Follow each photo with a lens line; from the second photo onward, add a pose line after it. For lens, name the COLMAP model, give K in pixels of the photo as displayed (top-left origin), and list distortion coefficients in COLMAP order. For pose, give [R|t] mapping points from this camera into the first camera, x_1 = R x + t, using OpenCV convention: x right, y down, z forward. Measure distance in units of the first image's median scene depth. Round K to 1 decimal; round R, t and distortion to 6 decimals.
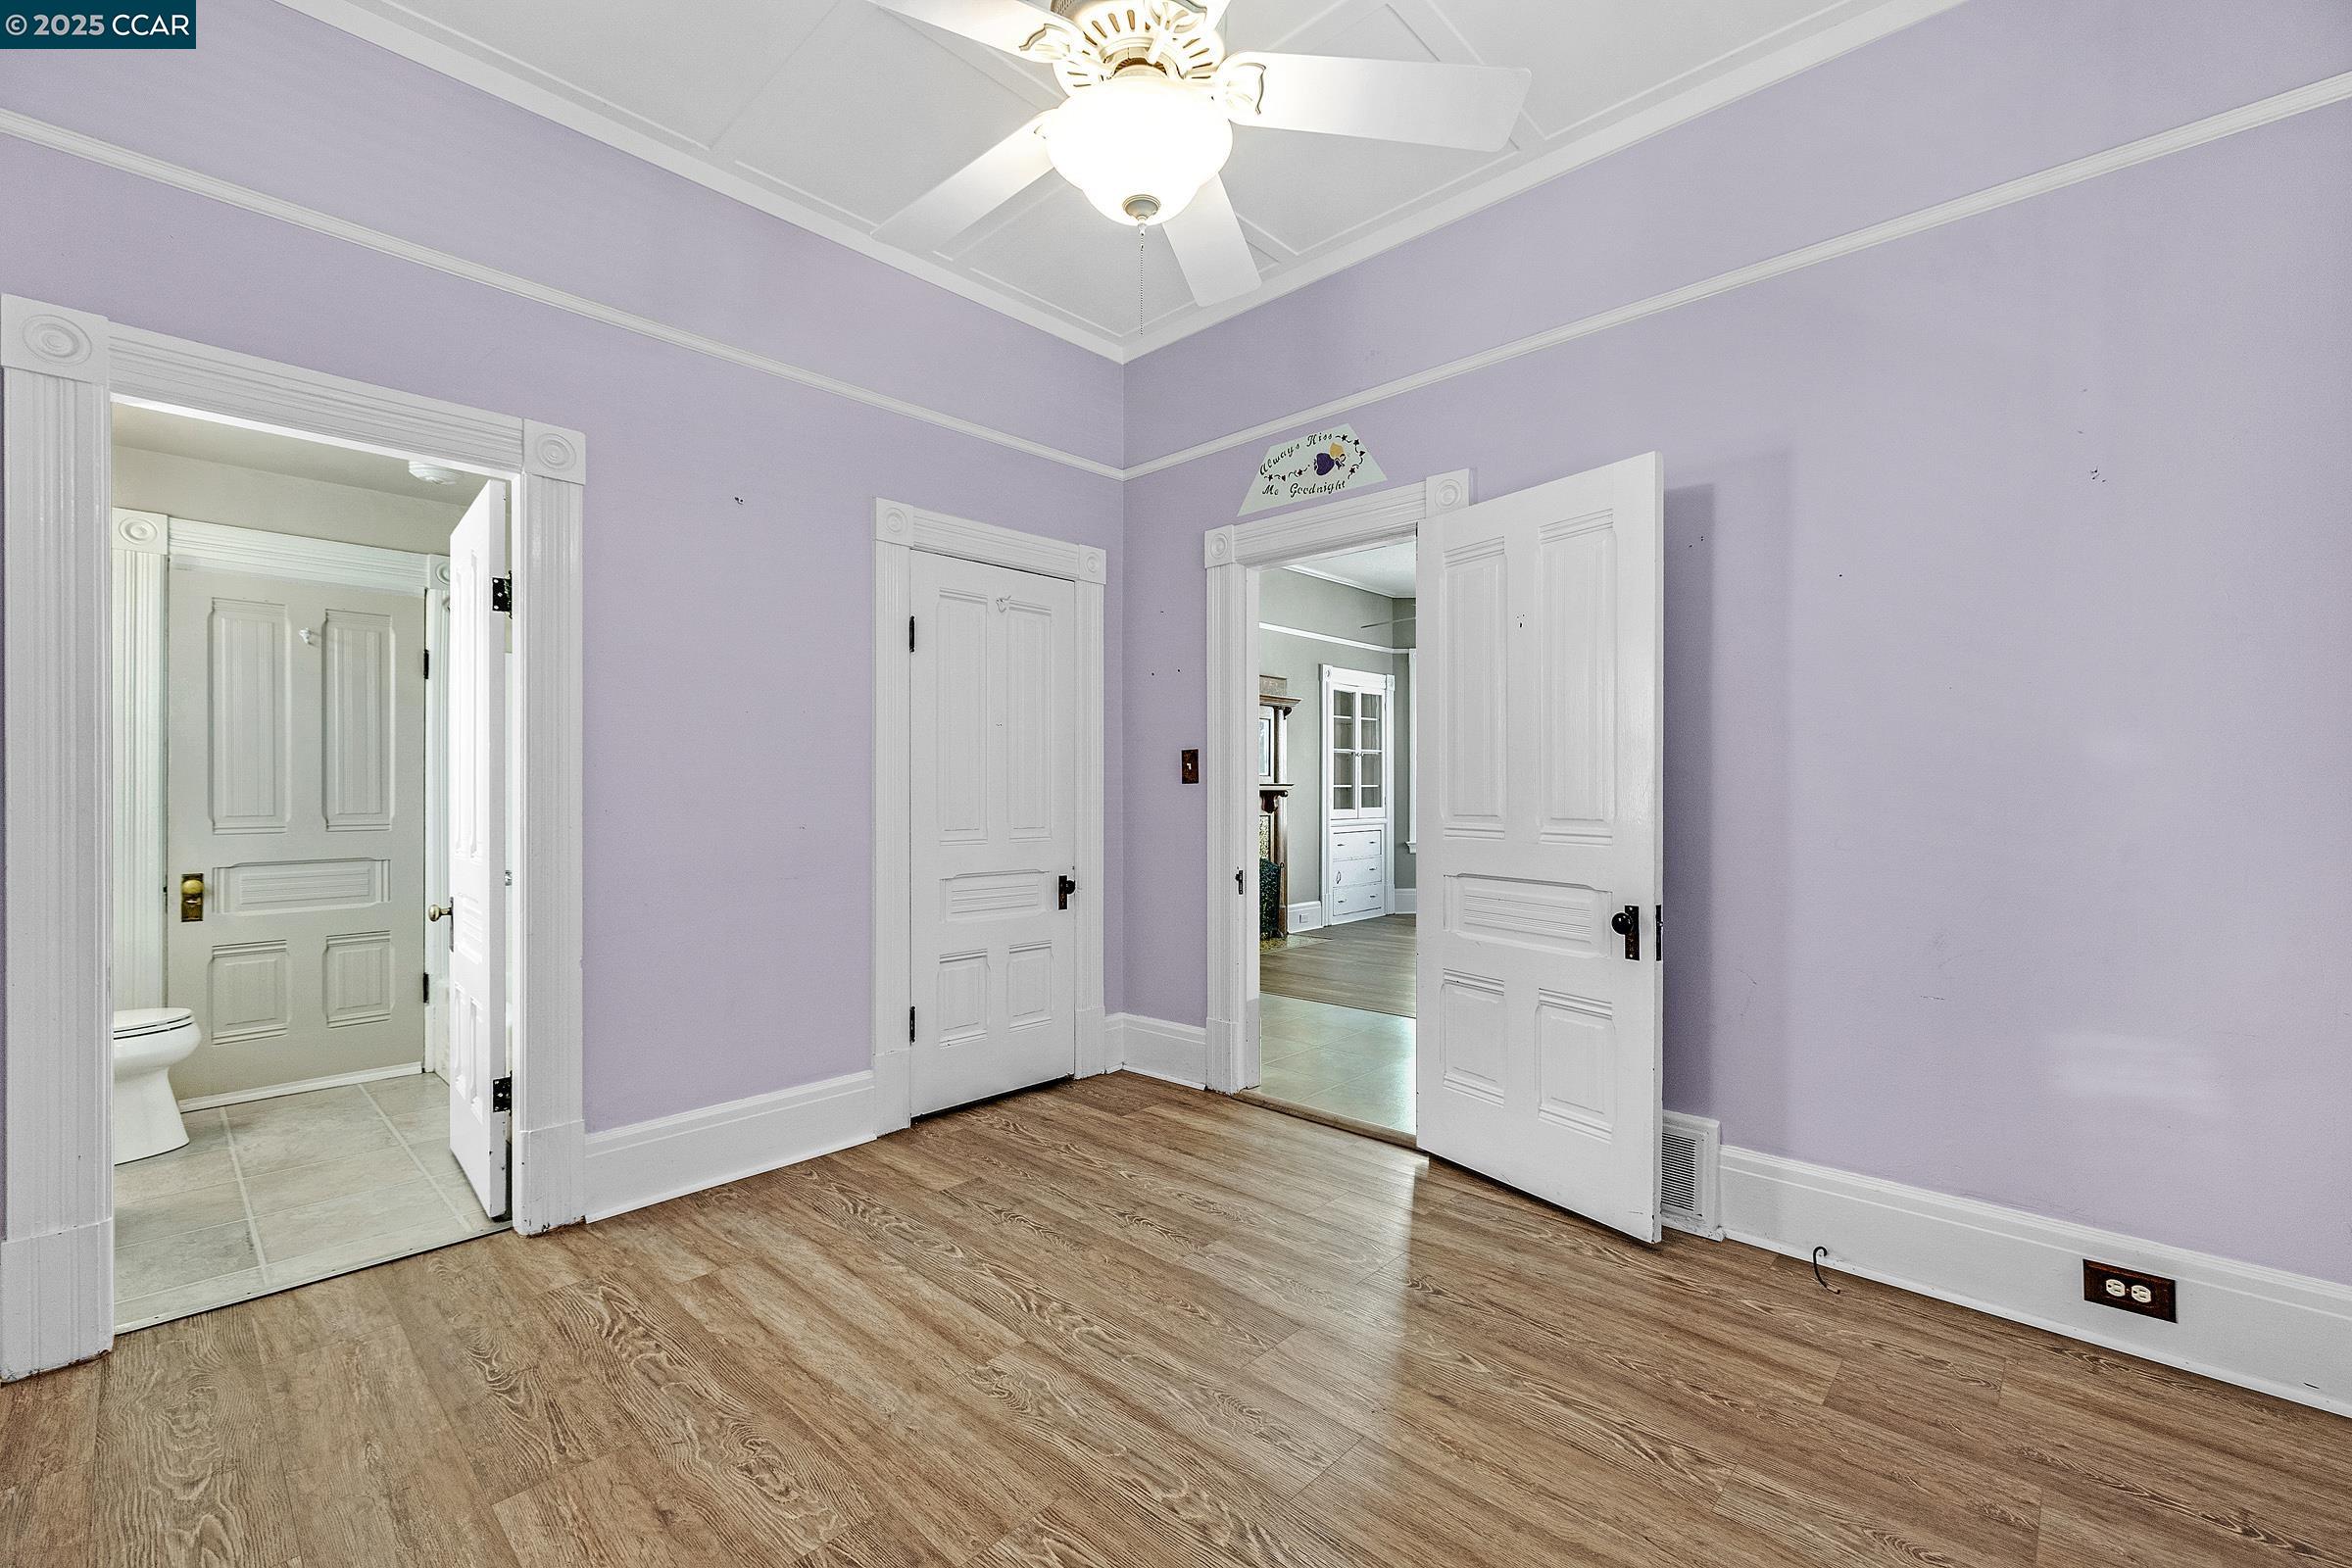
lens RADIAL K [[985.6, 0, 1173.9], [0, 985.6, 789.6], [0, 0, 1]] dist [-0.000506, 0.000123]
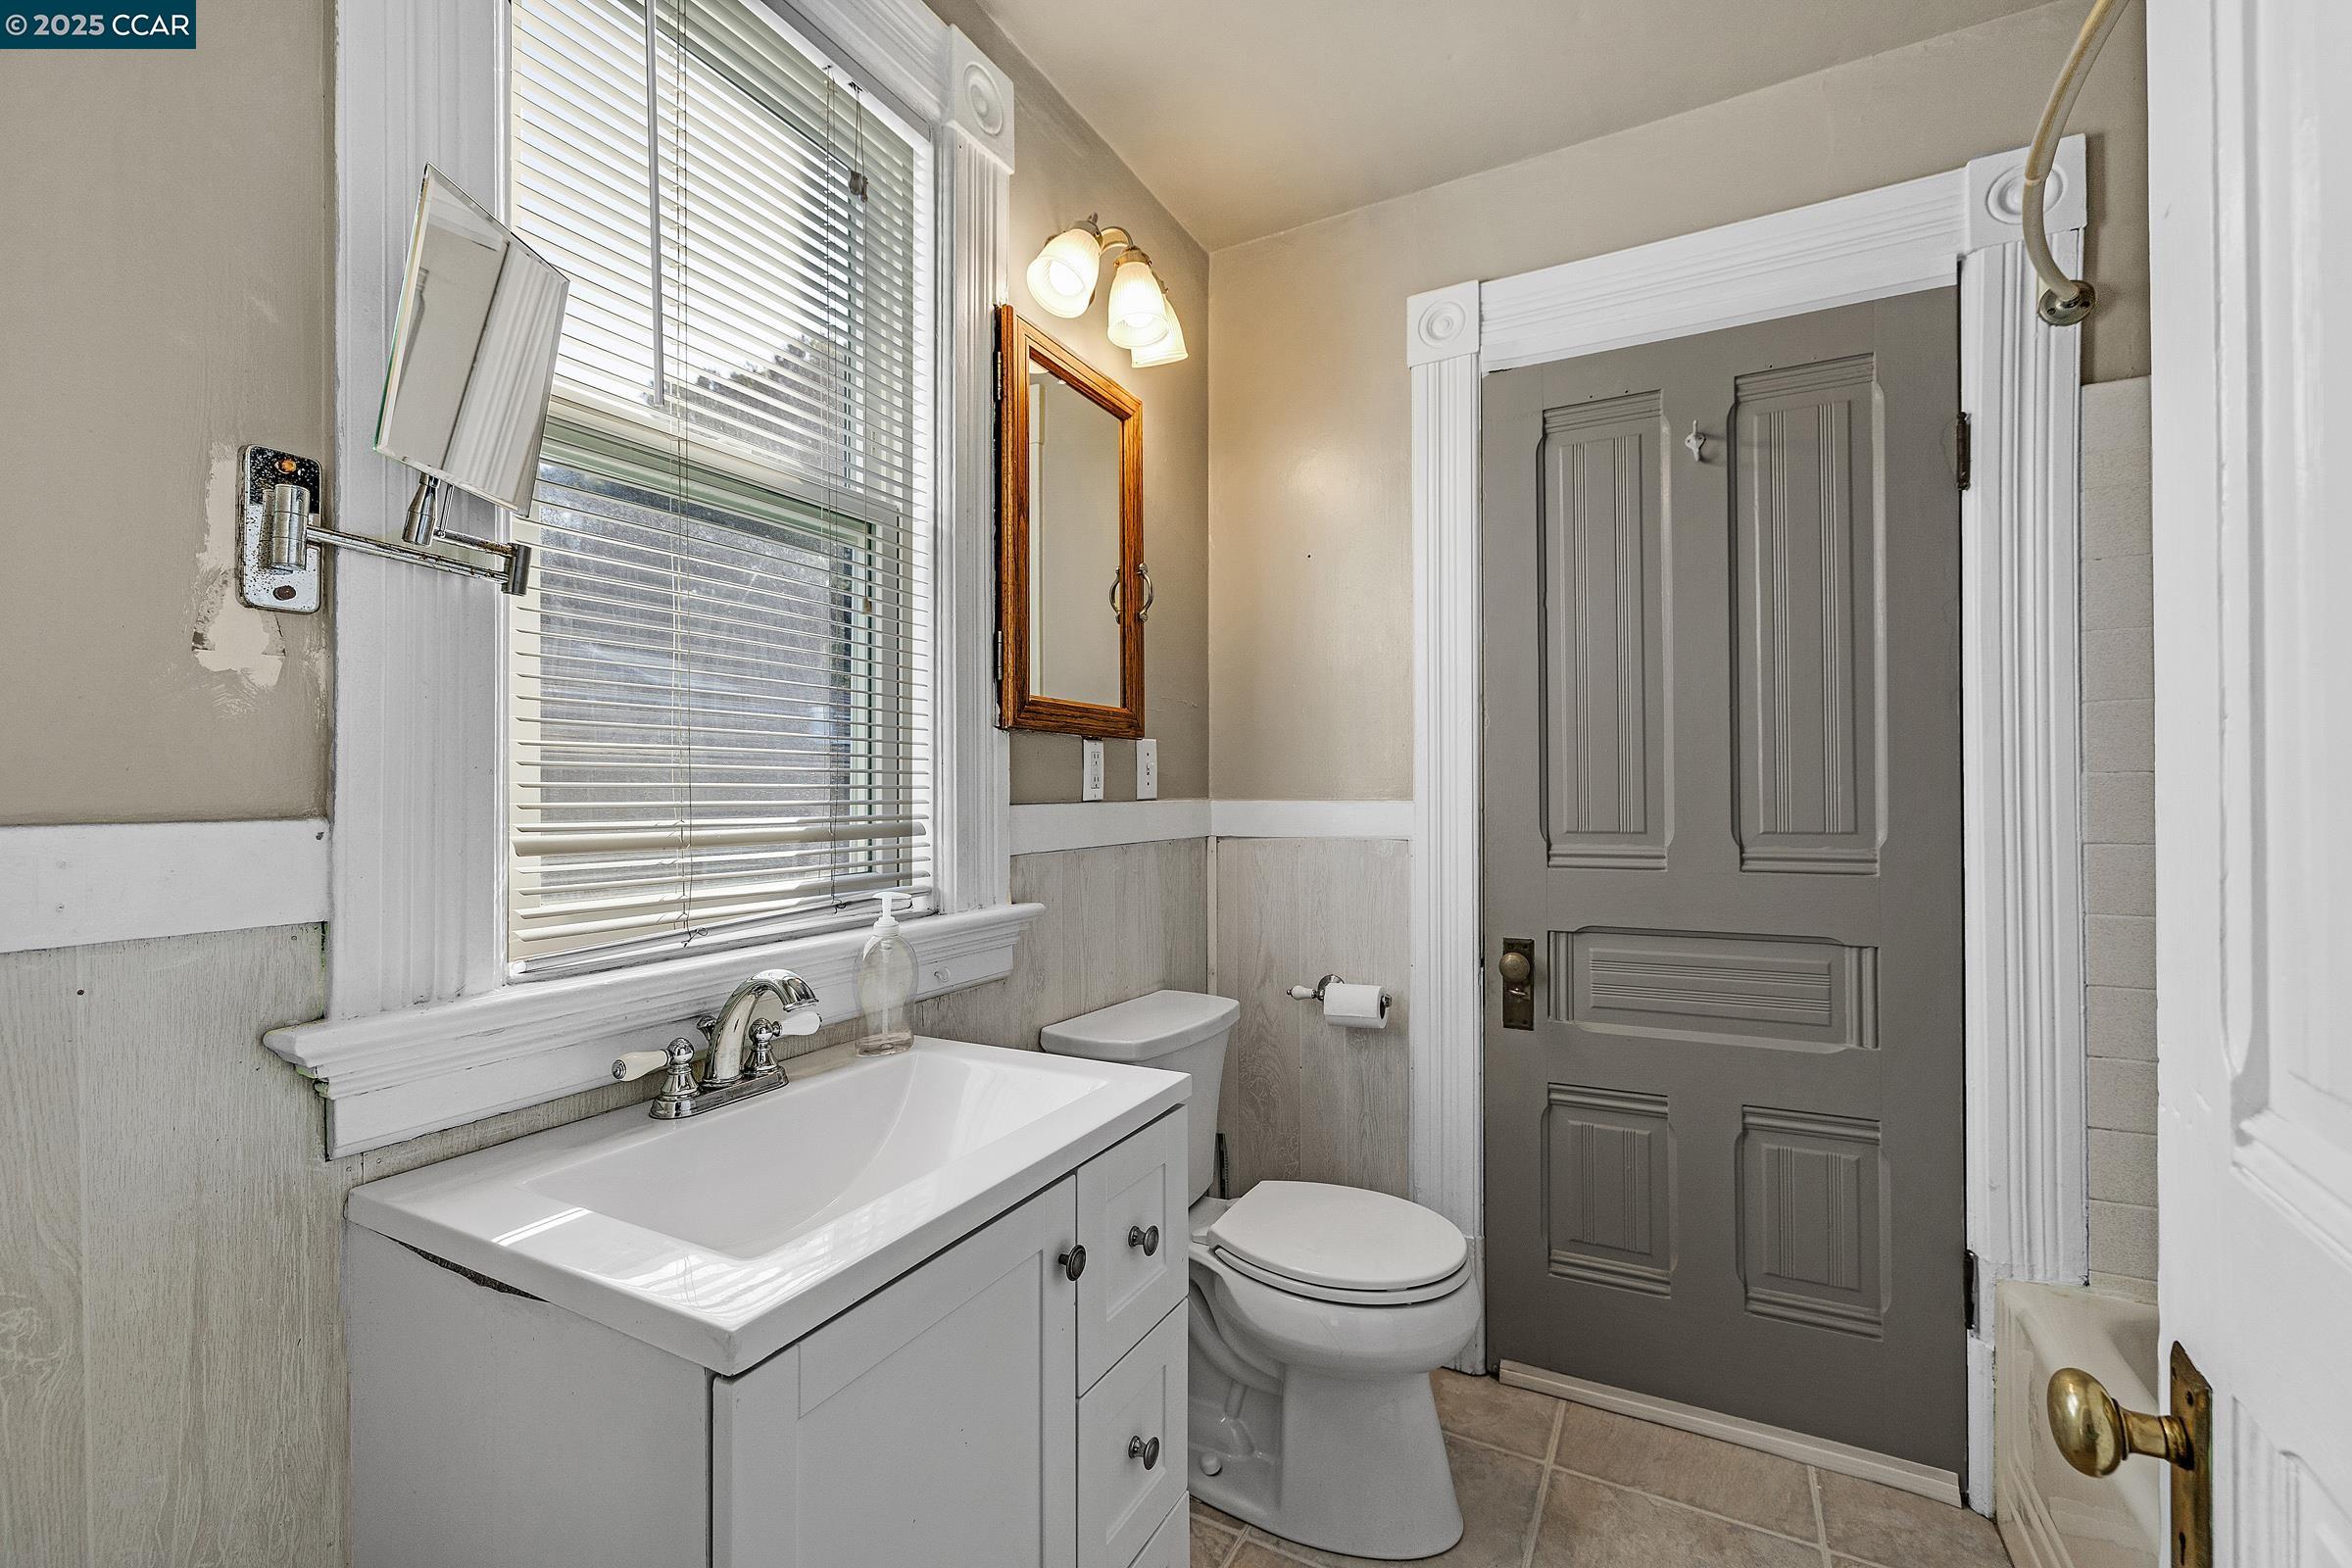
lens RADIAL K [[985.6, 0, 1173.9], [0, 985.6, 789.6], [0, 0, 1]] dist [-0.000506, 0.000123]
pose [[0.265901, -0.005983, -0.963982, -0.511328], [0.006229, 0.999971, -0.004488, 0.005831], [0.963980, -0.004812, 0.265930, 0.652232]]
